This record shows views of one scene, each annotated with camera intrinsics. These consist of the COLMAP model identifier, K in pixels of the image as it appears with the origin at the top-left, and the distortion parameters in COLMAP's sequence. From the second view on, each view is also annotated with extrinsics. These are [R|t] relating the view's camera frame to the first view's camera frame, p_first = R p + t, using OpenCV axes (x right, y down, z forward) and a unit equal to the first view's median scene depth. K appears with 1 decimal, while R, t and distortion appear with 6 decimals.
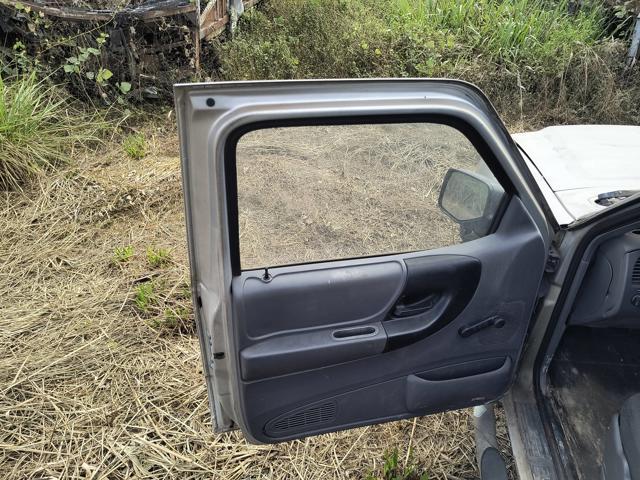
lens RADIAL K [[442.8, 0, 320.0], [0, 442.8, 240.0], [0, 0, 1]] dist [-0.004477, -0.000164]
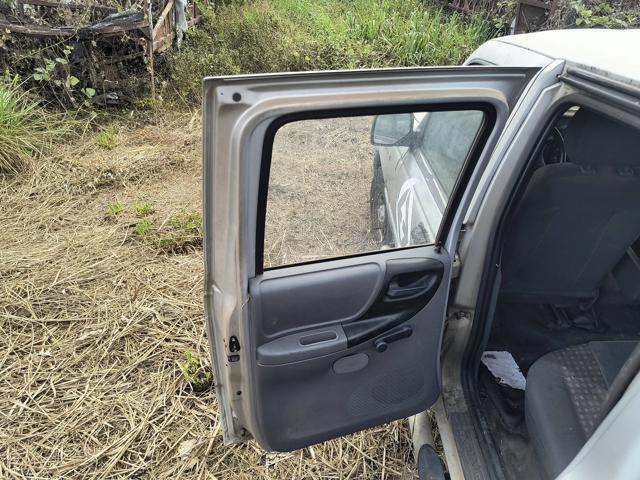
lens RADIAL K [[442.8, 0, 320.0], [0, 442.8, 240.0], [0, 0, 1]] dist [-0.004477, -0.000164]
pose [[0.990120, -0.072657, 0.119933, -0.016341], [0.077904, 0.996172, -0.039648, 0.128797], [-0.116593, 0.048599, 0.991990, -0.188274]]
